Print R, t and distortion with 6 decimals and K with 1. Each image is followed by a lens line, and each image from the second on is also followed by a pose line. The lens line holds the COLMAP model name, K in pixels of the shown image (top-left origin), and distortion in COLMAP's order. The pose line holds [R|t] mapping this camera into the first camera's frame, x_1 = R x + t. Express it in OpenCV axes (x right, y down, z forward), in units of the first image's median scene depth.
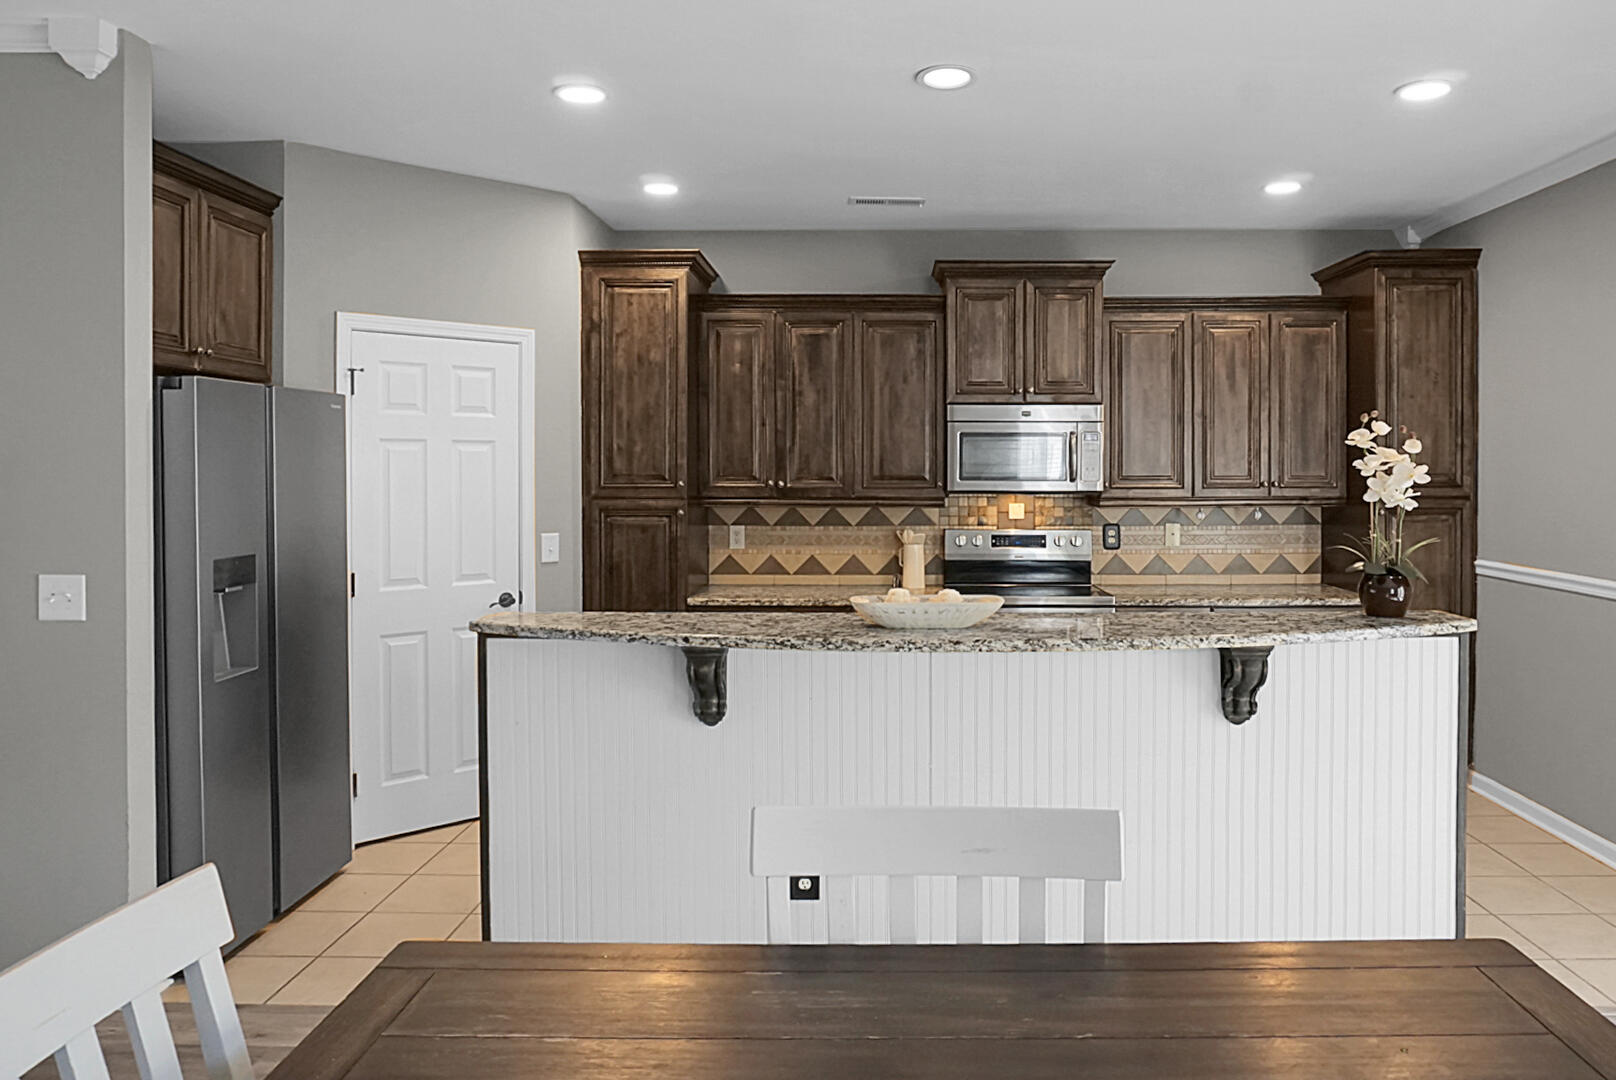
lens RADIAL K [[1070.3, 0, 842.9], [0, 1070.3, 484.8], [0, 0, 1]] dist [-0.043086, 0.020615]
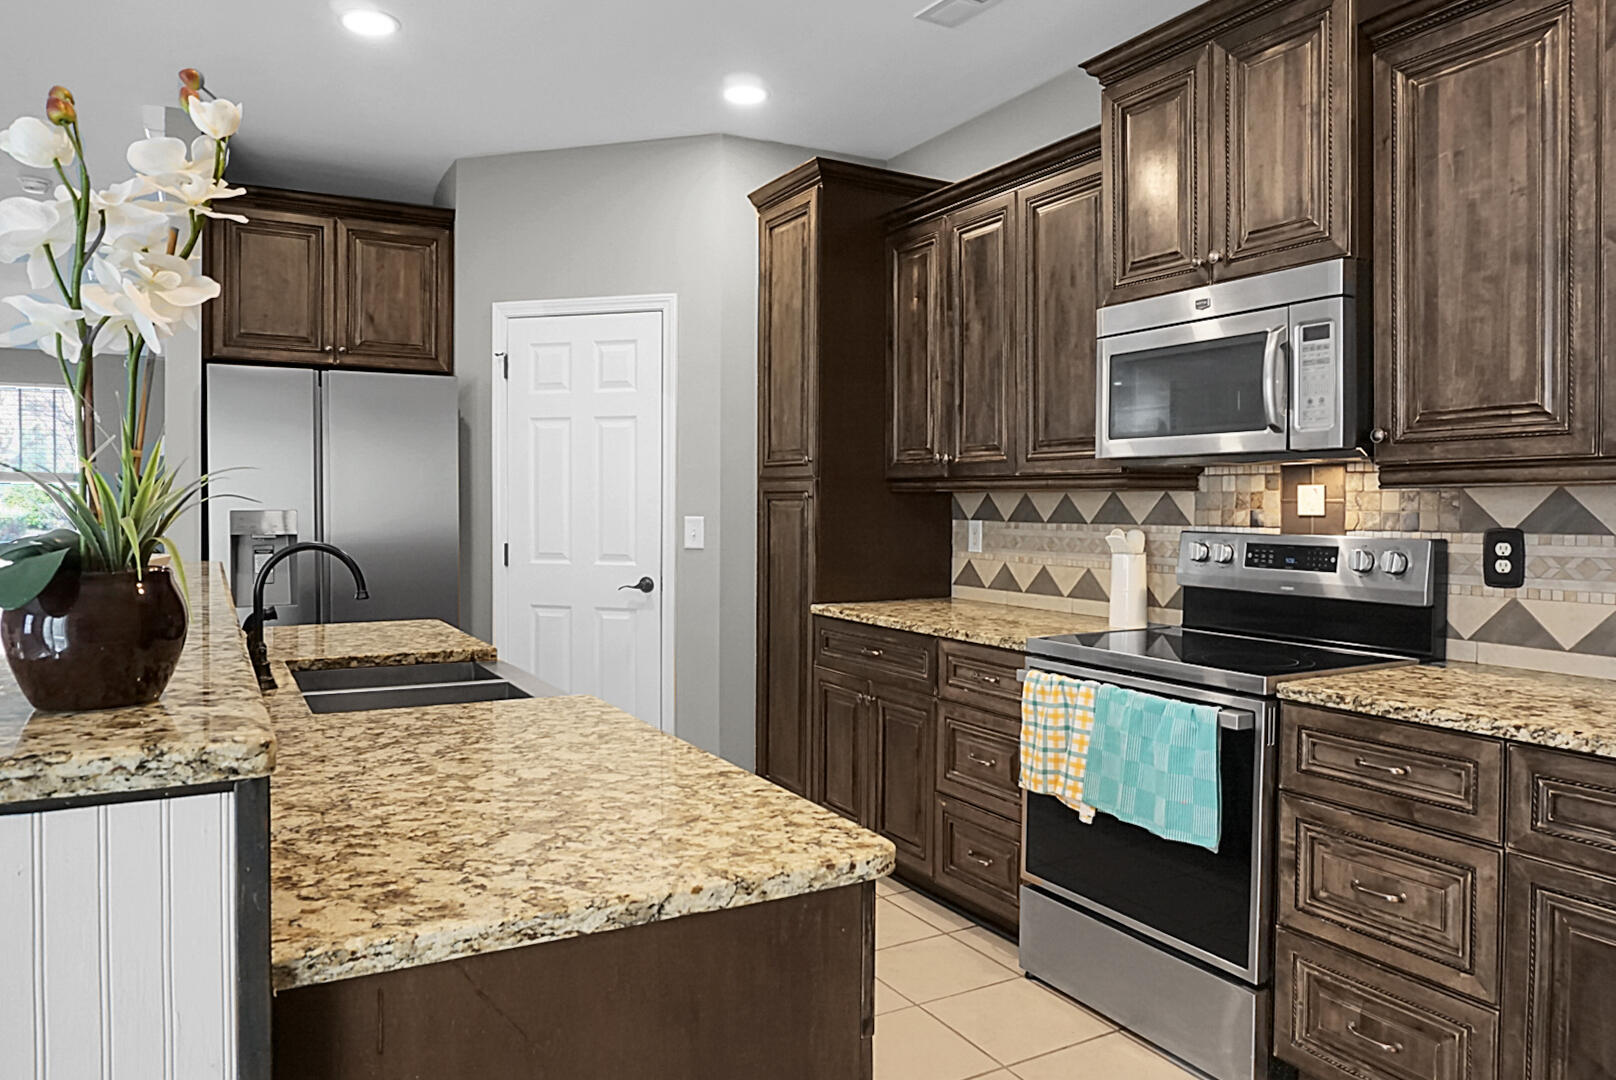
lens RADIAL K [[1068.3, 0, 865.0], [0, 1068.3, 521.6], [0, 0, 1]] dist [-0.016182, 0.001059]
pose [[0.529605, 0.014487, -0.848121, 0.514975], [-0.017648, 0.999826, 0.006057, 0.037998], [0.848061, 0.011760, 0.529768, 0.581710]]
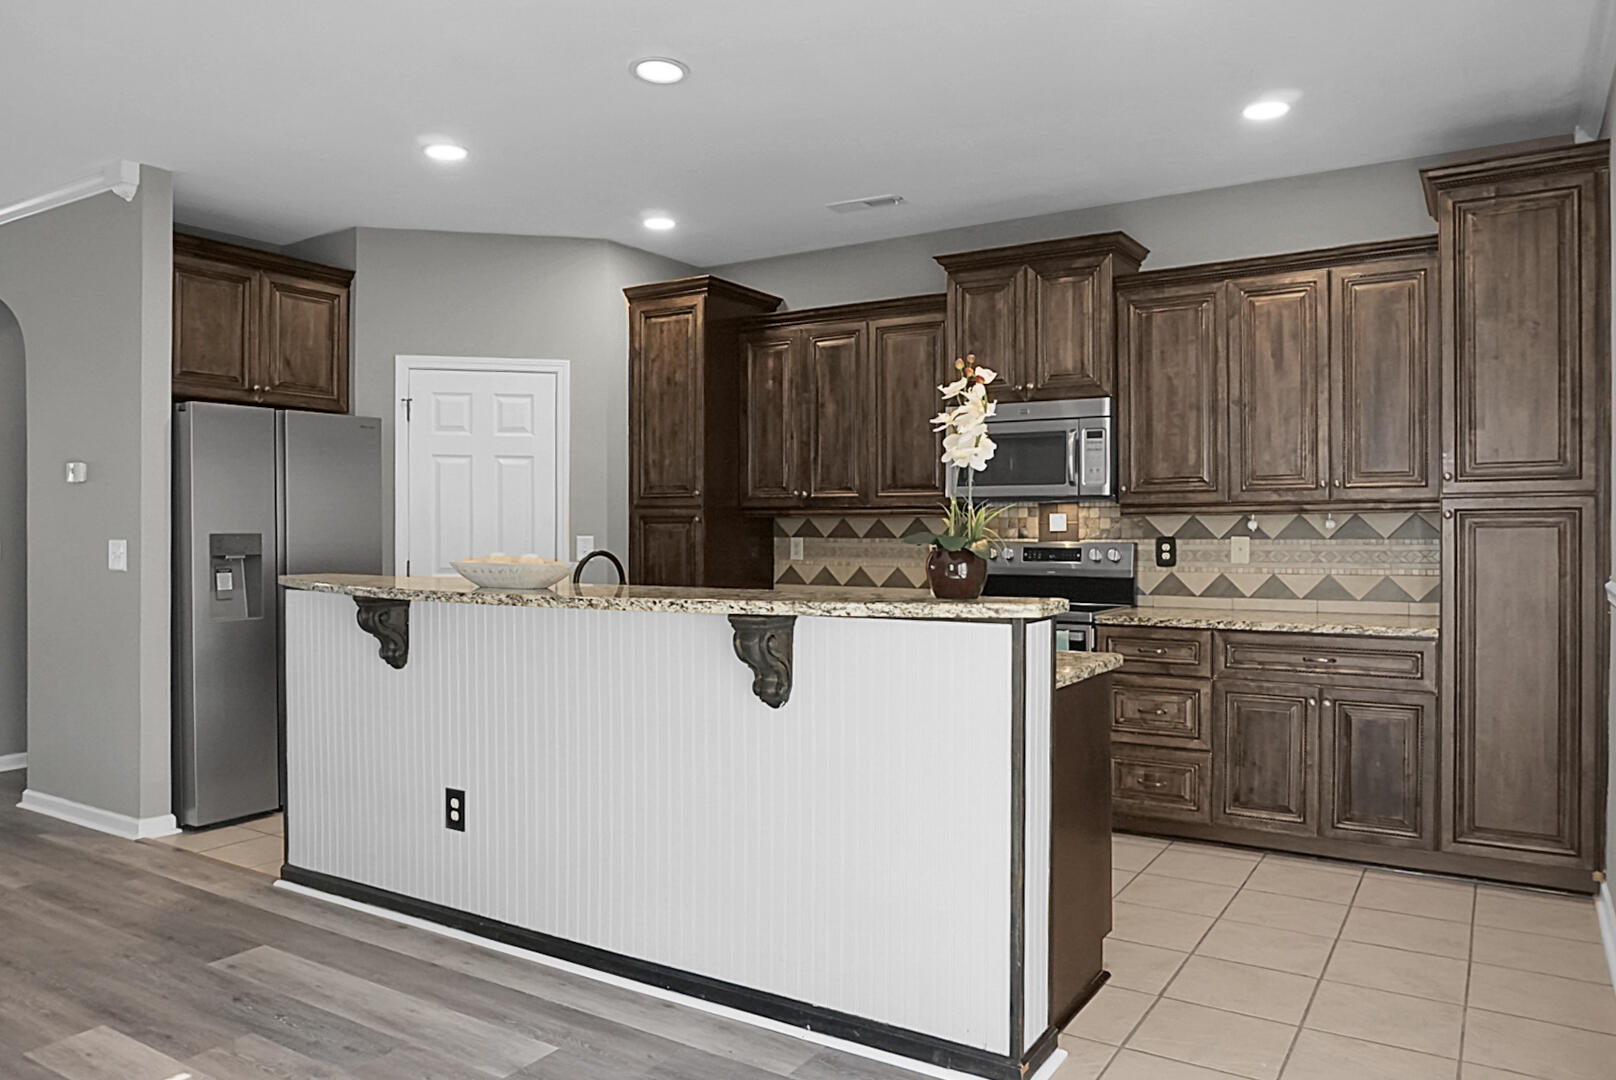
lens RADIAL K [[1086.4, 0, 818.2], [0, 1086.4, 536.1], [0, 0, 1]] dist [-0.038734, 0.035723]
pose [[0.861184, 0.001849, -0.508290, 0.484854], [-0.007178, 0.999938, -0.008523, 0.048492], [0.508243, 0.010989, 0.861144, 0.108870]]
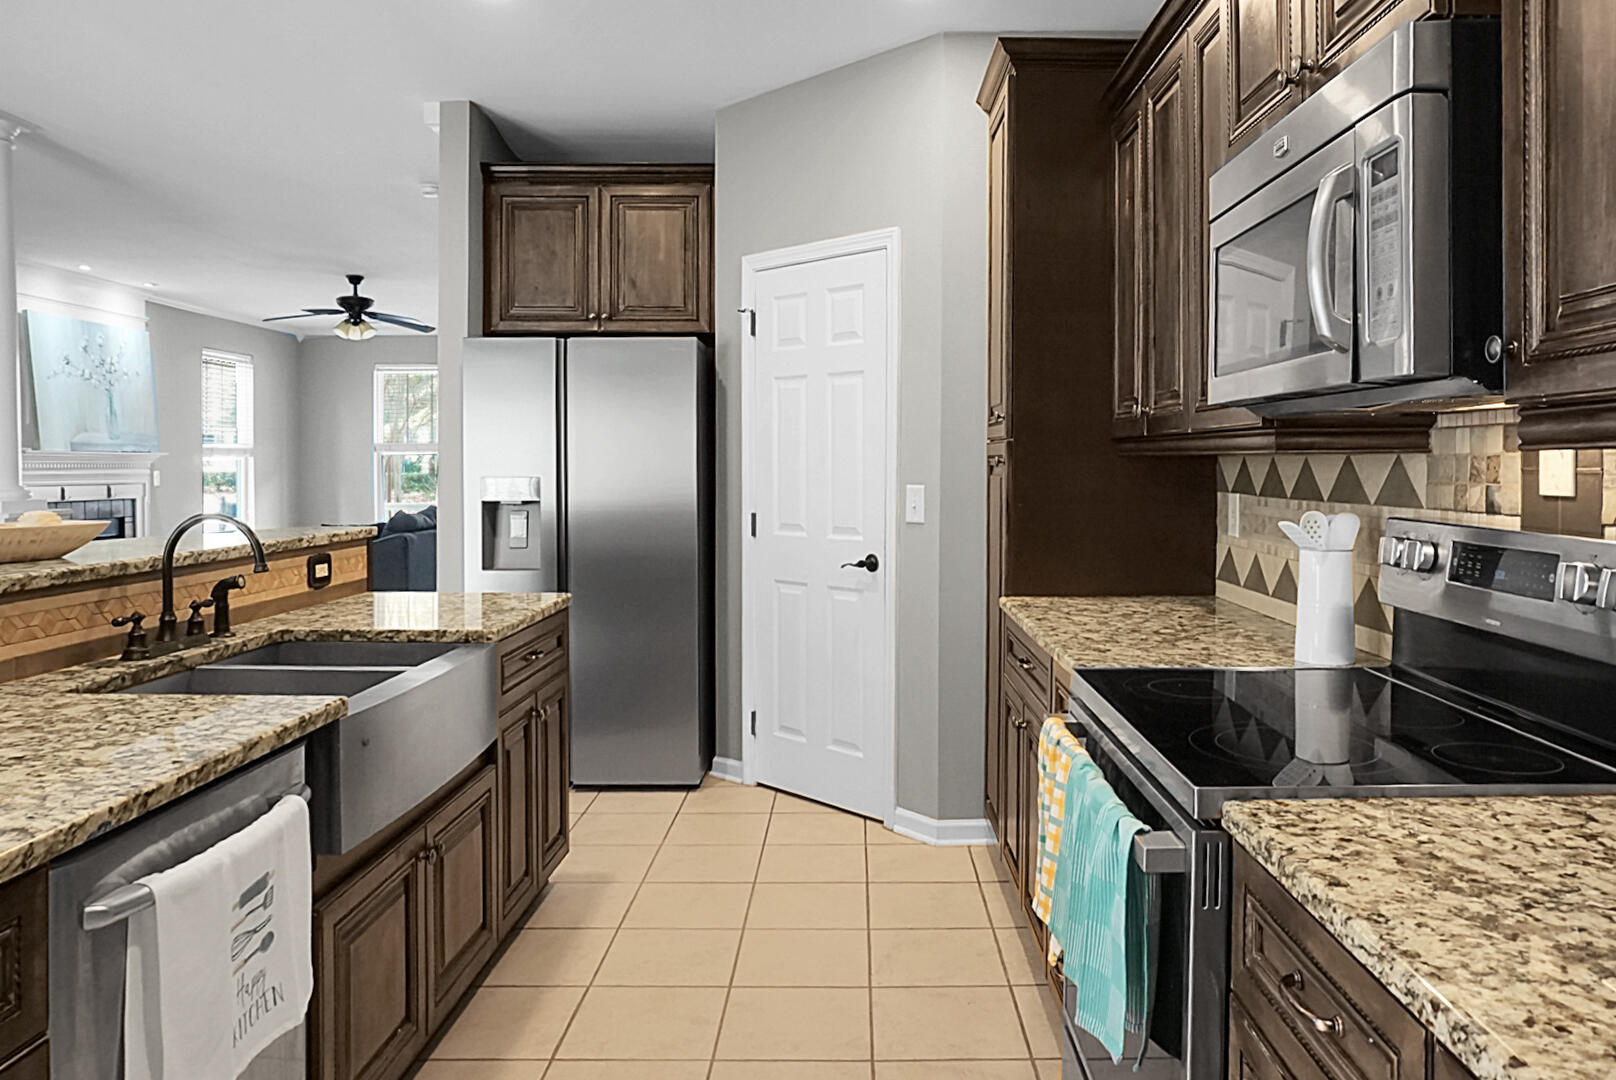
lens RADIAL K [[1136.3, 0, 879.6], [0, 1136.3, 489.0], [0, 0, 1]] dist [-0.004177, -0.000553]
pose [[0.038955, 0.020703, -0.999026, 0.493800], [-0.019333, 0.999614, 0.019961, 0.029438], [0.999054, 0.018537, 0.039340, 0.848408]]
